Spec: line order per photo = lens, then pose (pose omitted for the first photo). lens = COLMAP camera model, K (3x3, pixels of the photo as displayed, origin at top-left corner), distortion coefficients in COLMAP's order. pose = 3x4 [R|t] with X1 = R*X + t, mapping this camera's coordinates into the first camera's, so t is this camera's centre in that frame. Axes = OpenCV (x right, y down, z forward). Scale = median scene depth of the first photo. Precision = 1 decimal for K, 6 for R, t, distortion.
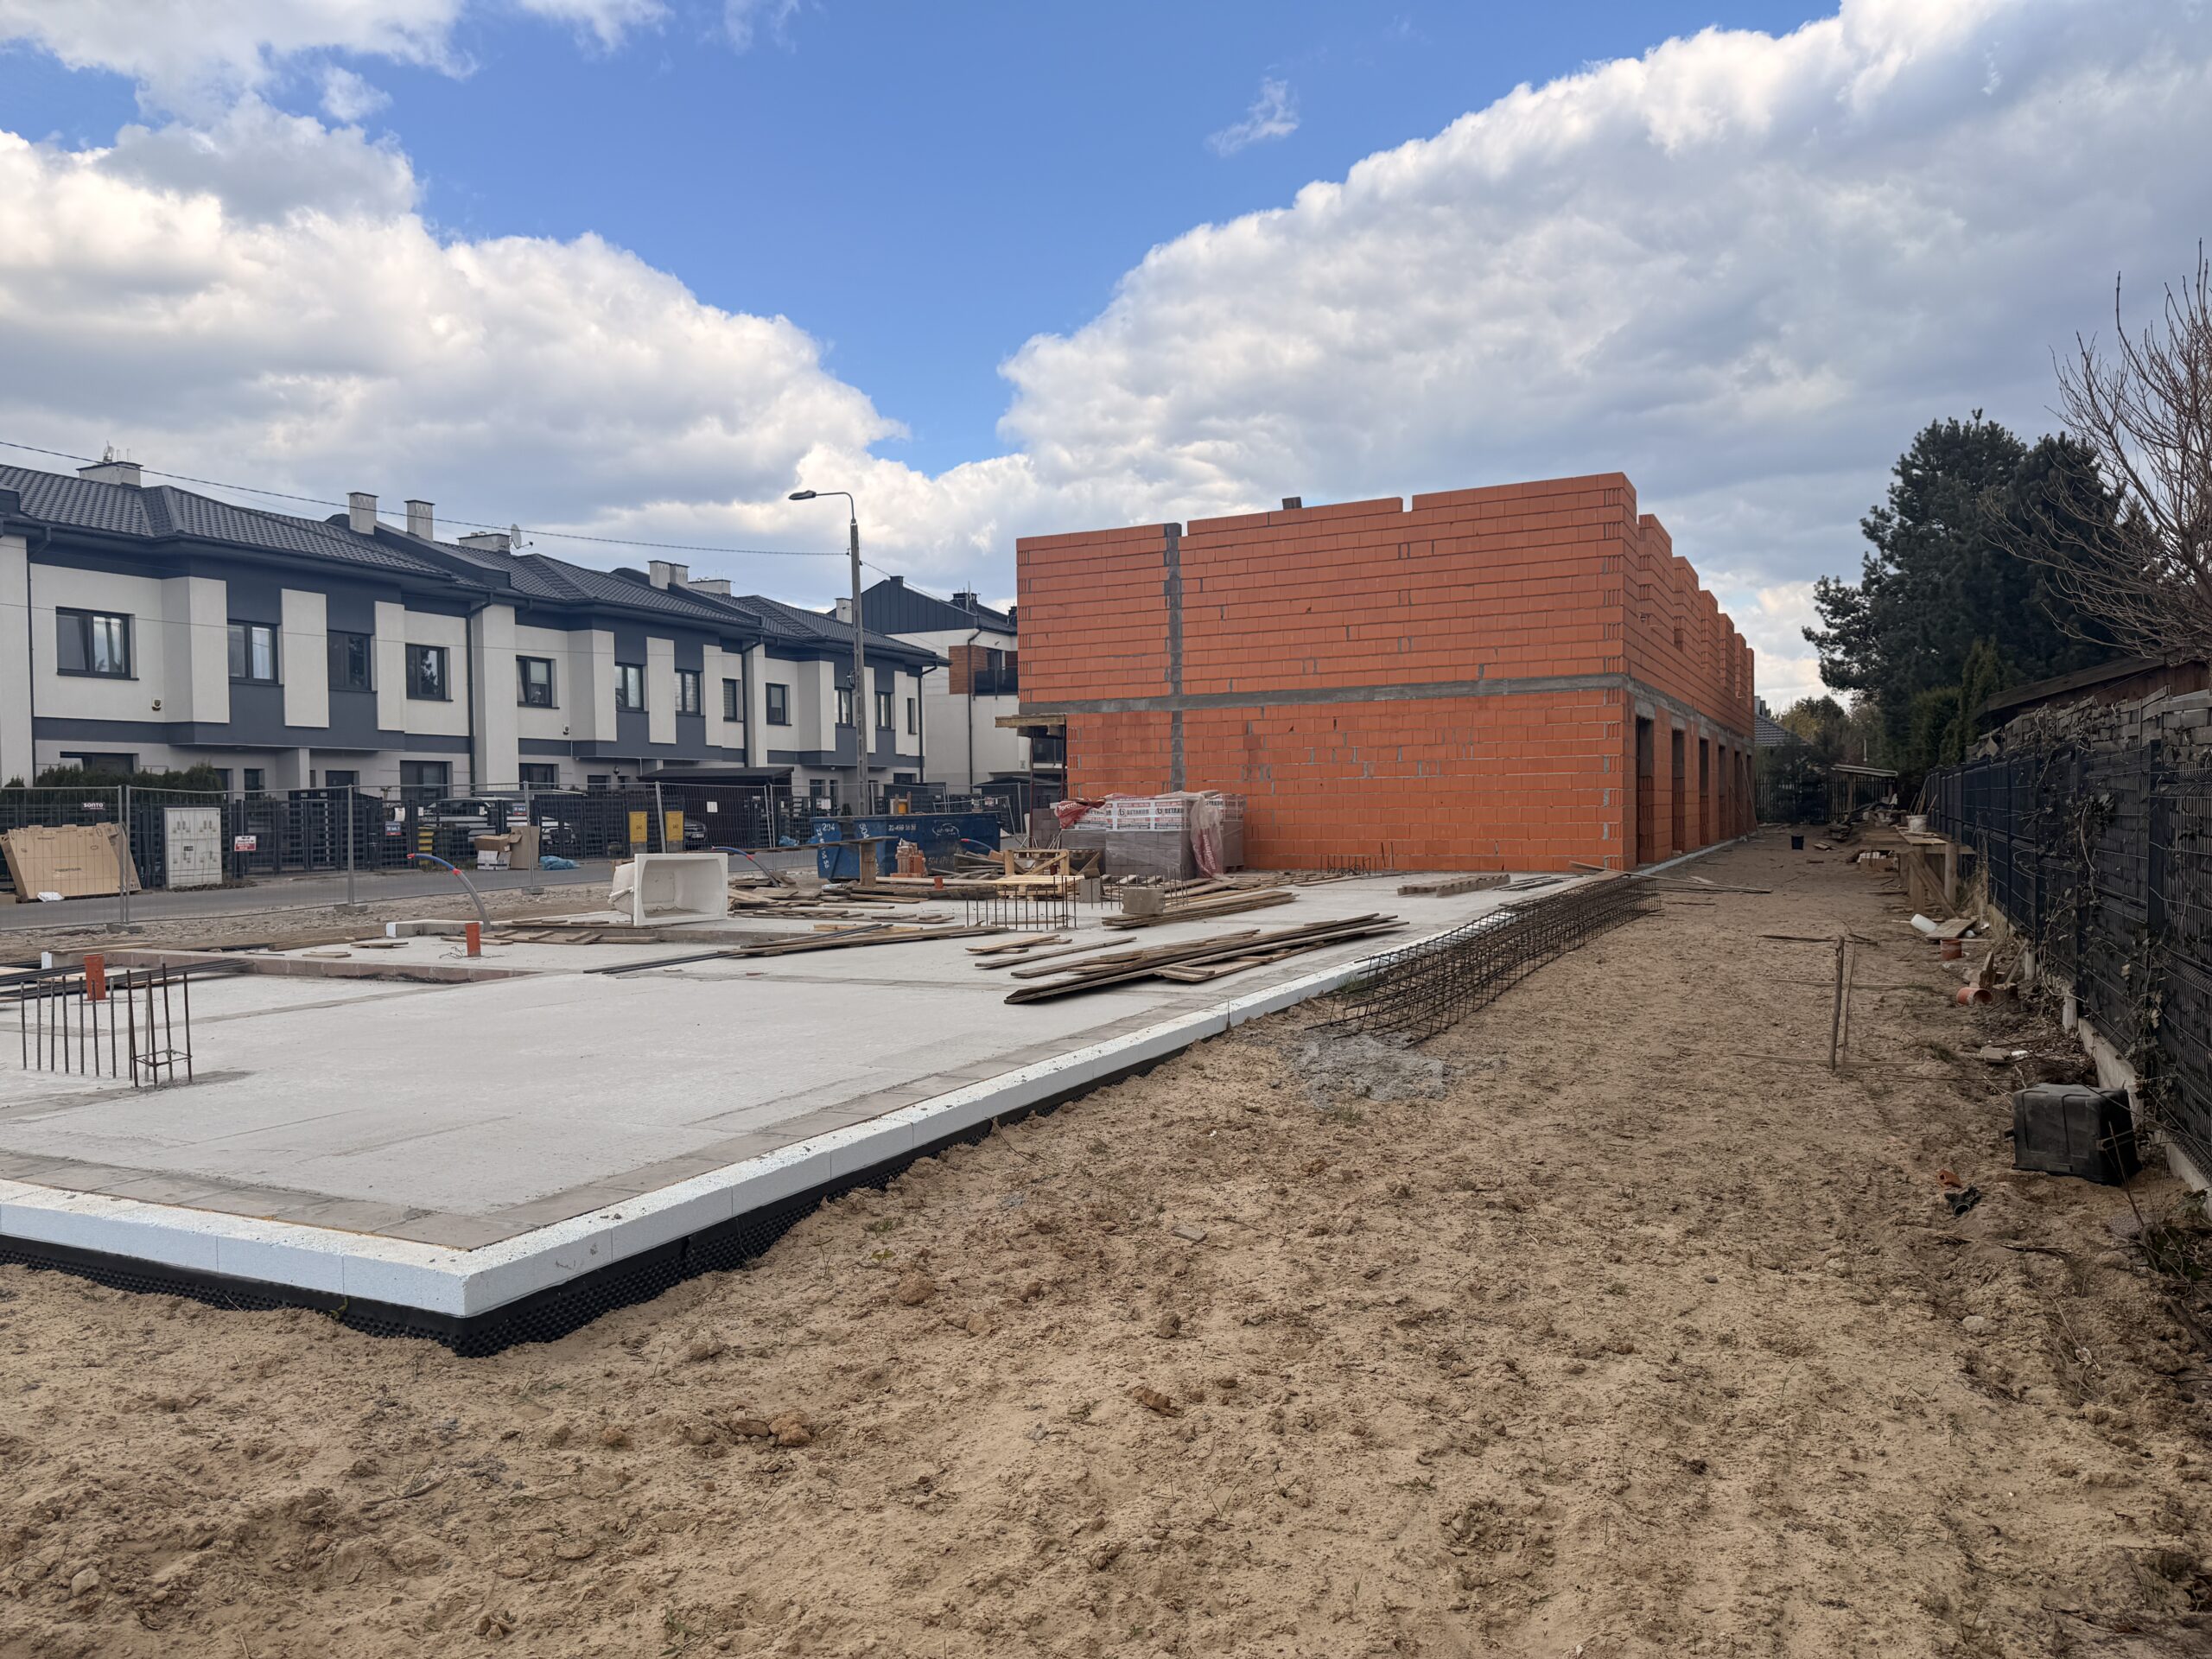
lens RADIAL K [[1522.4, 0, 1098.2], [0, 1522.4, 843.4], [0, 0, 1]] dist [0.073346, -0.007605]
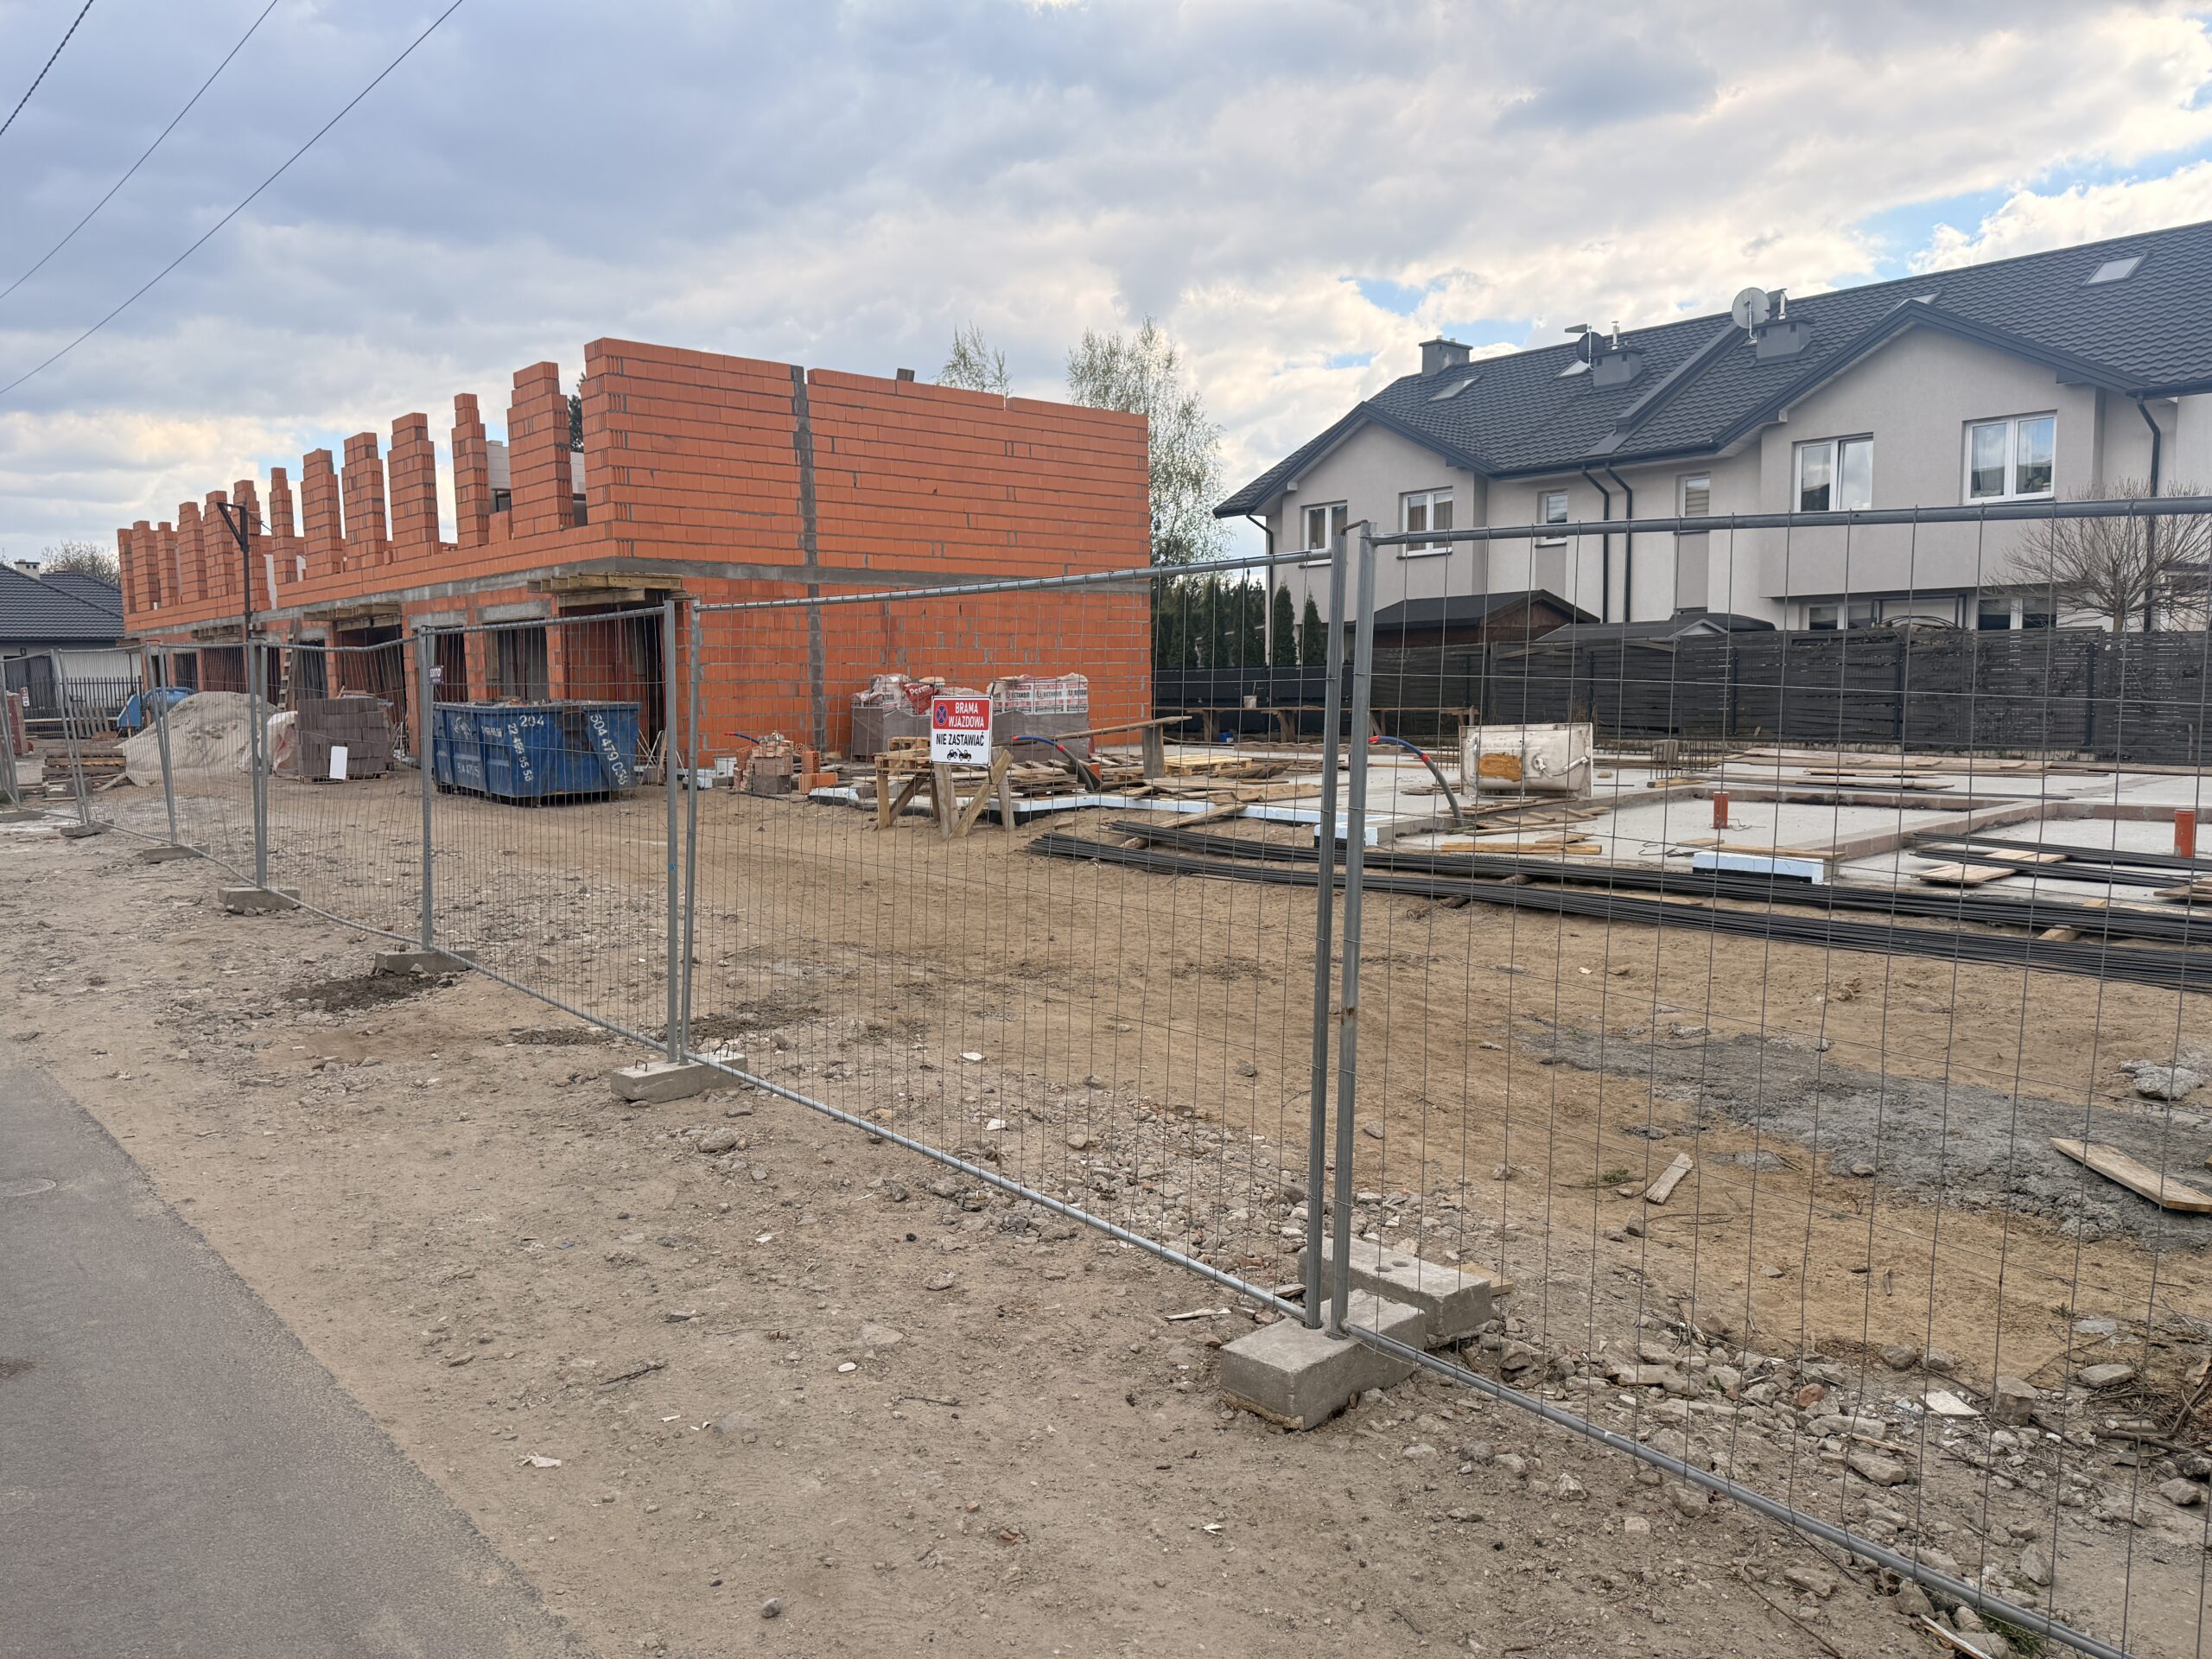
lens RADIAL K [[1522.4, 0, 1105.1], [0, 1522.4, 828.0], [0, 0, 1]] dist [0.073346, -0.007605]
pose [[0.371411, -0.079450, 0.925063, -0.535038], [0.031985, 0.996836, 0.072773, -0.003448], [-0.927917, 0.002560, 0.372777, 0.378743]]
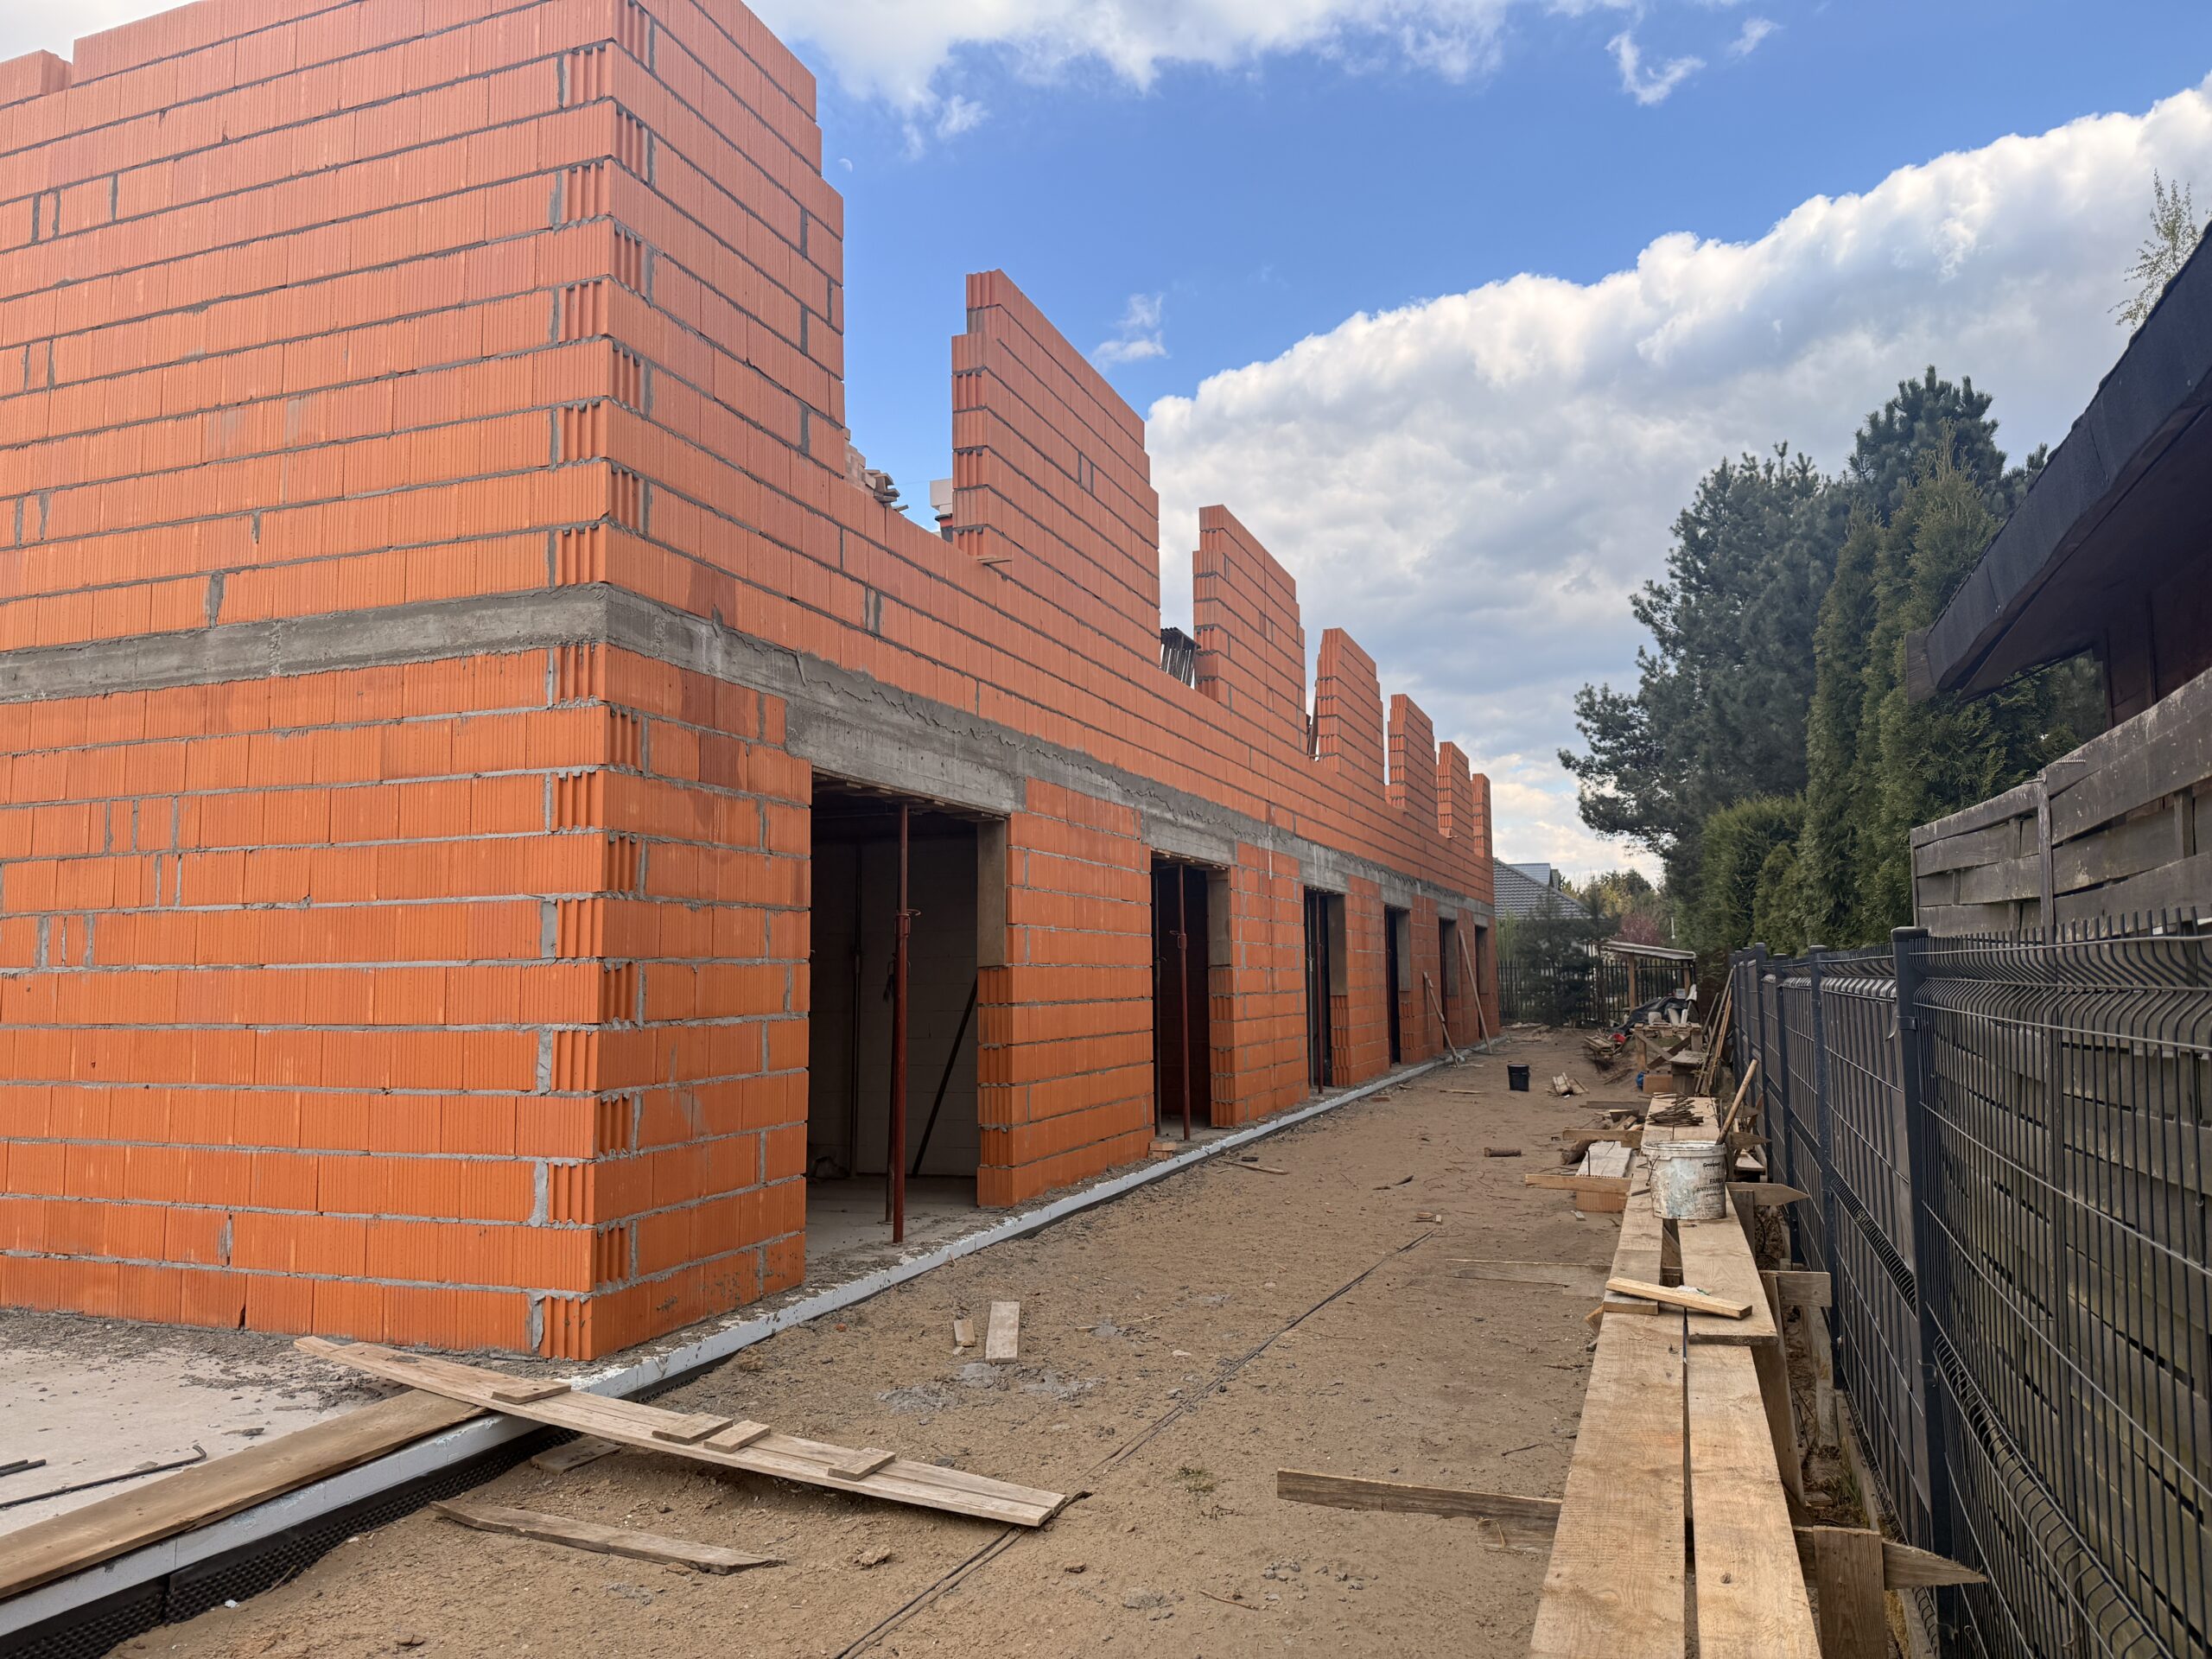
lens RADIAL K [[1522.4, 0, 1069.1], [0, 1522.4, 883.9], [0, 0, 1]] dist [0.073346, -0.007605]
pose [[0.997116, 0.007603, 0.075509, 0.262117], [-0.000657, 0.995796, -0.091592, -0.022378], [-0.075888, 0.091278, 0.992930, 0.477918]]
